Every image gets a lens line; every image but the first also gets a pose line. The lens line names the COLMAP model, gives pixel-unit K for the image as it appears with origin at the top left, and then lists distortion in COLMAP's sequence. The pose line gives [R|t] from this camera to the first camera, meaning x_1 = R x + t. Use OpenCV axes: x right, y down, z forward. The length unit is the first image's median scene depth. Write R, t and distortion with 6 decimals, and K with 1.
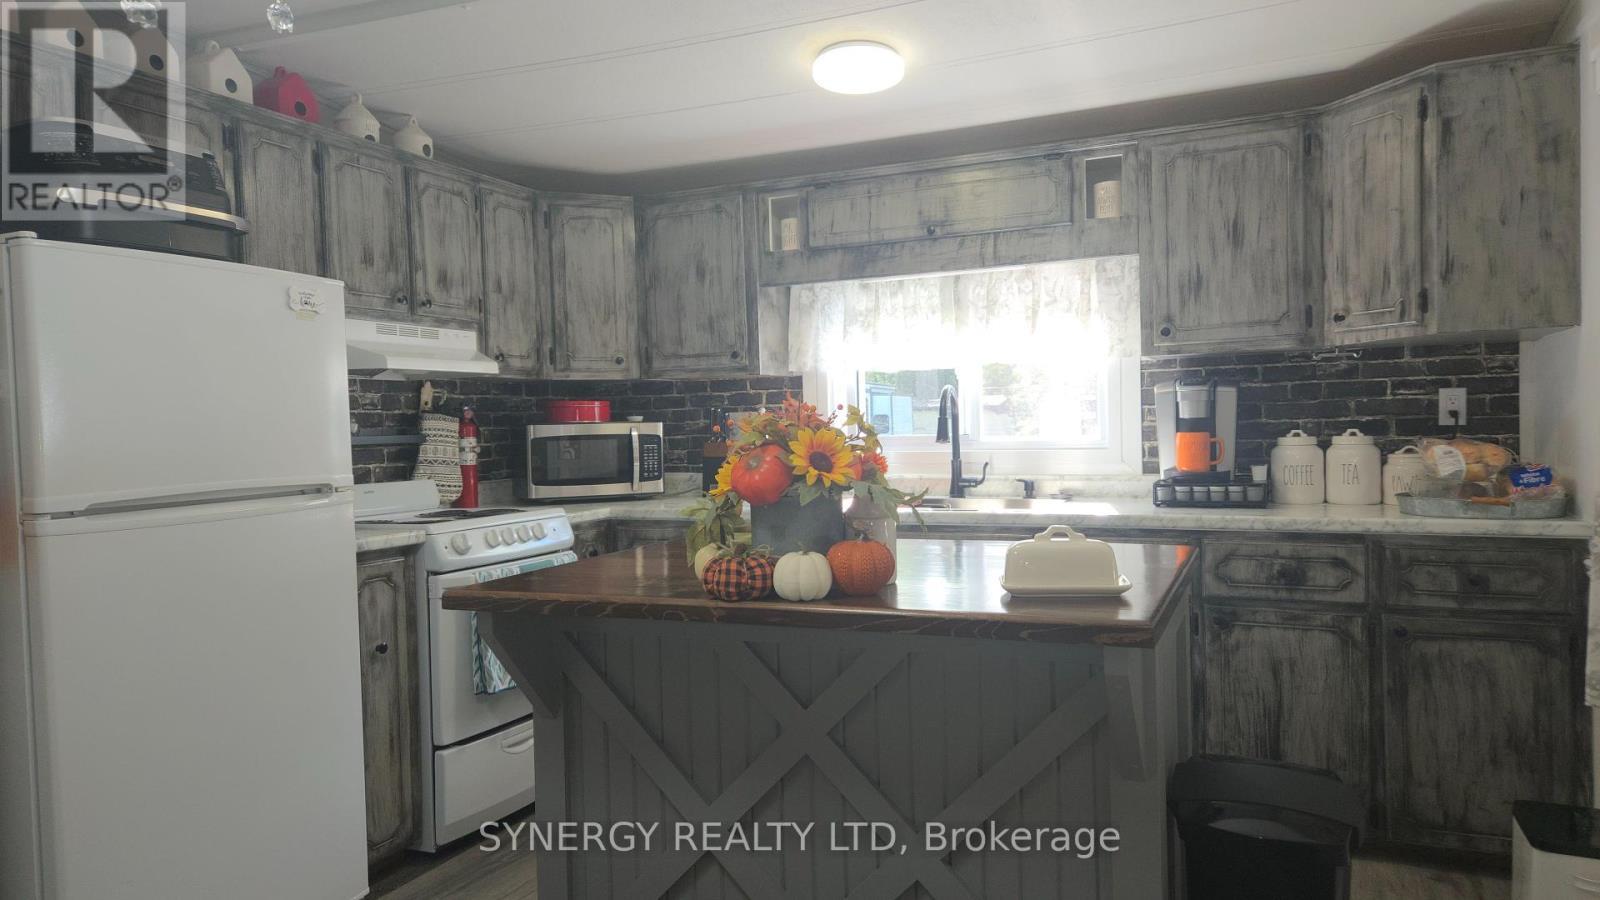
lens RADIAL K [[1075.2, 0, 819.1], [0, 1075.2, 451.4], [0, 0, 1]] dist [0.075566, -0.059897]
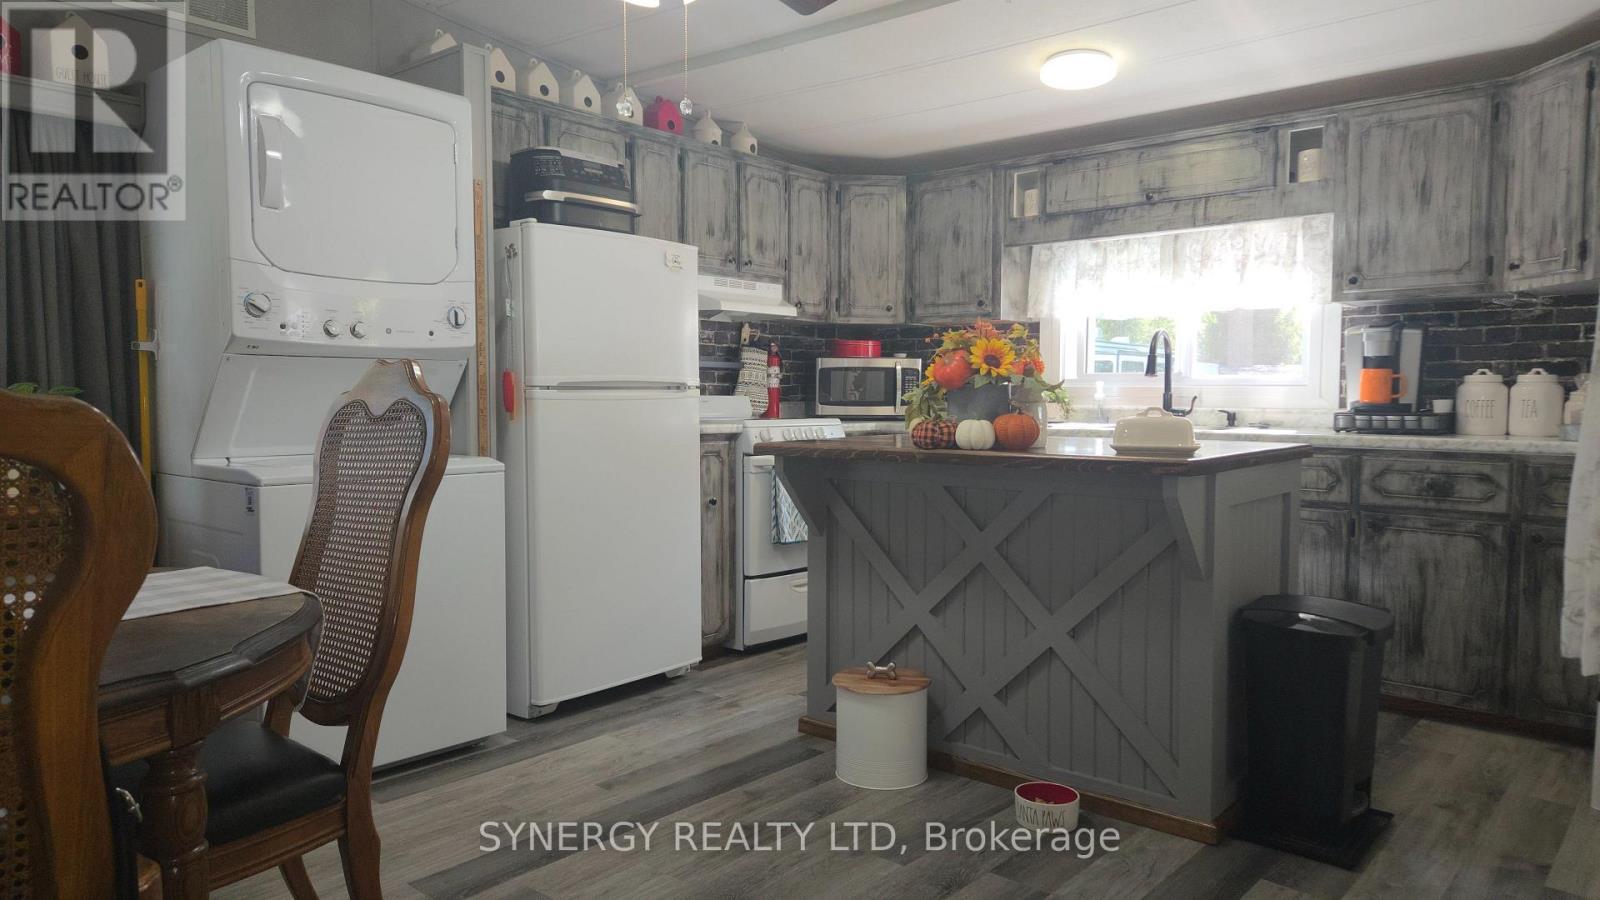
lens RADIAL K [[1082.2, 0, 792.7], [0, 1082.2, 455.5], [0, 0, 1]] dist [0.077526, -0.059470]
pose [[0.955711, 0.044535, -0.290919, 0.099604], [-0.034697, 0.998641, 0.038890, 0.050347], [0.292256, -0.027074, 0.955957, -0.295275]]
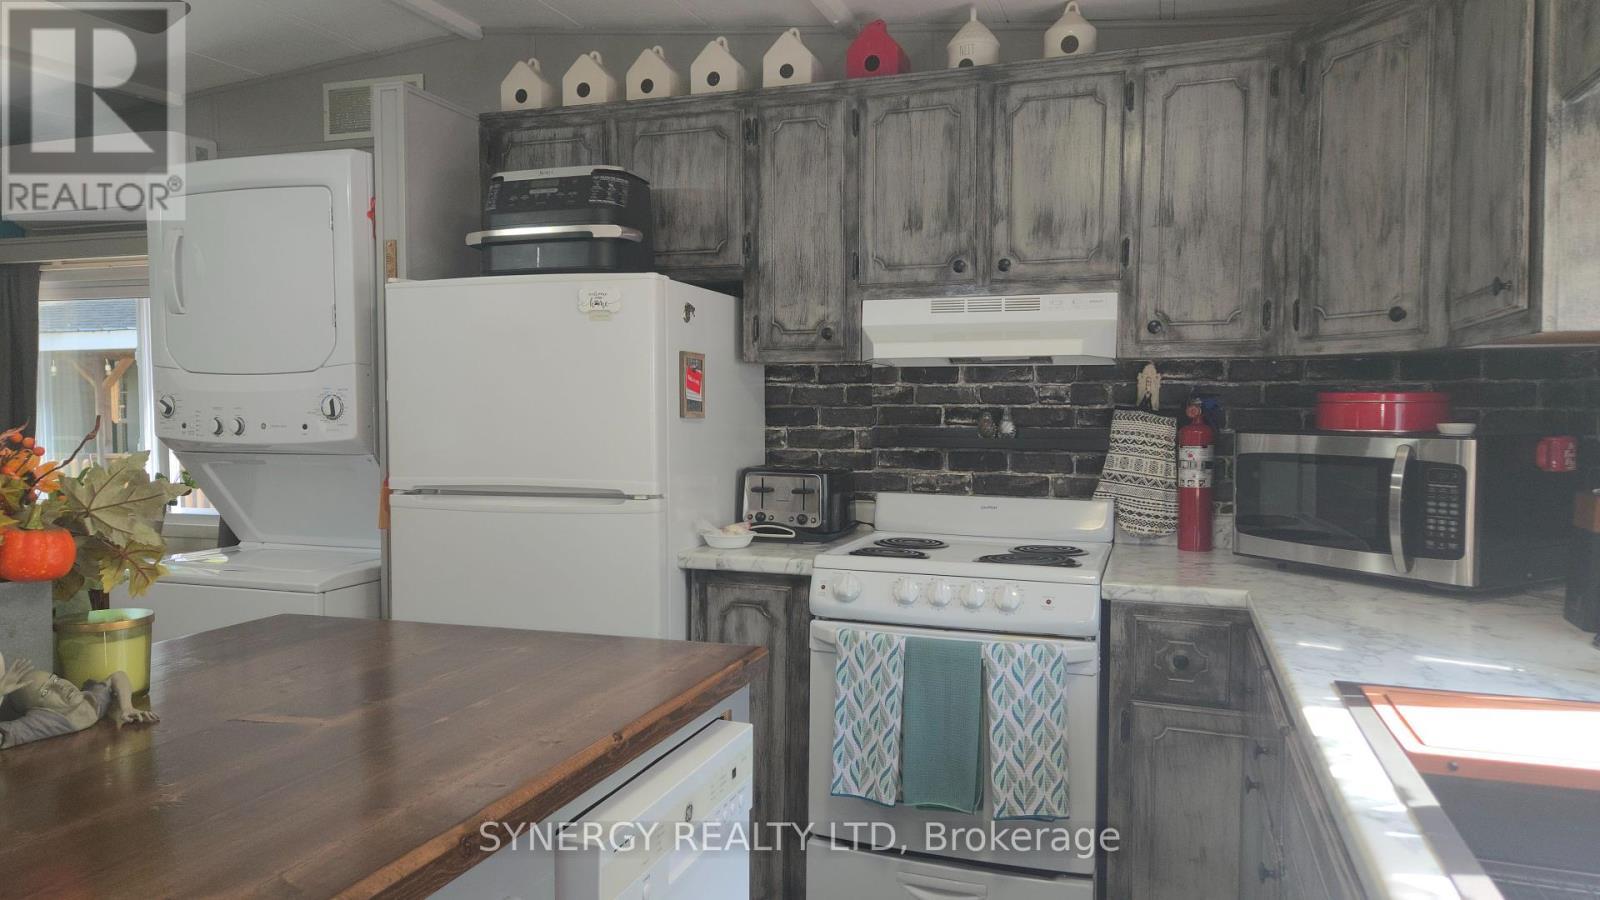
lens RADIAL K [[1082.2, 0, 792.7], [0, 1082.2, 455.5], [0, 0, 1]] dist [0.077526, -0.059470]
pose [[0.068433, 0.070813, -0.995139, 0.387466], [-0.030166, 0.997169, 0.068883, -0.054009], [0.997200, 0.025306, 0.070375, 0.823110]]
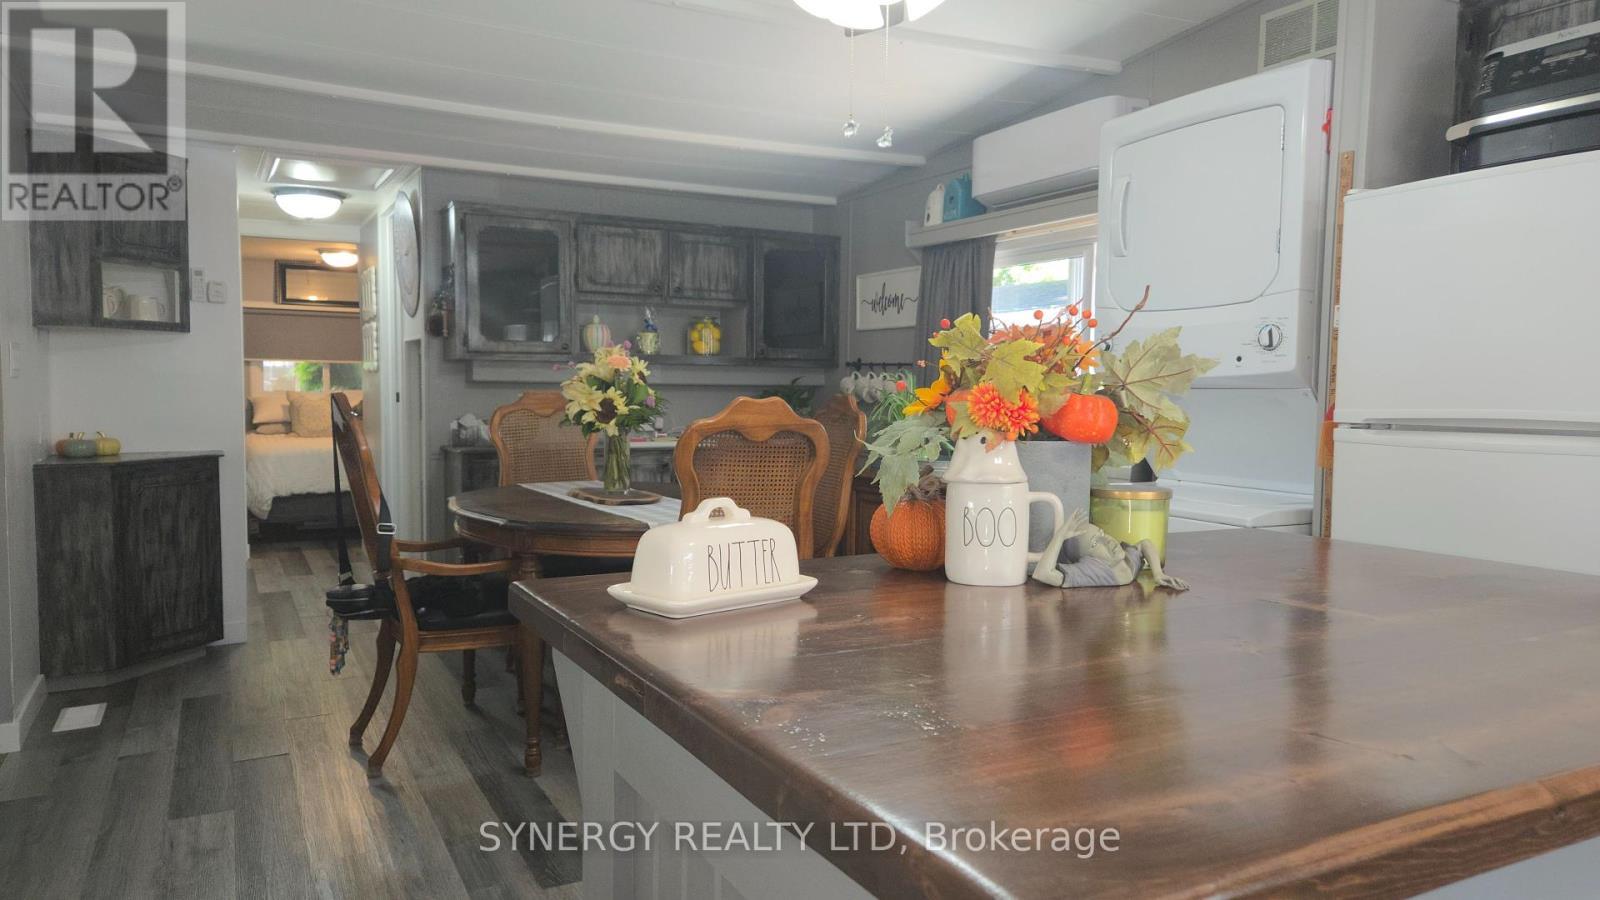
lens RADIAL K [[1082.2, 0, 792.7], [0, 1082.2, 455.5], [0, 0, 1]] dist [0.077526, -0.059470]
pose [[-0.623927, 0.072698, -0.778094, 0.377130], [-0.011966, 0.994658, 0.102526, -0.015044], [0.781391, 0.073280, -0.619724, 0.761412]]
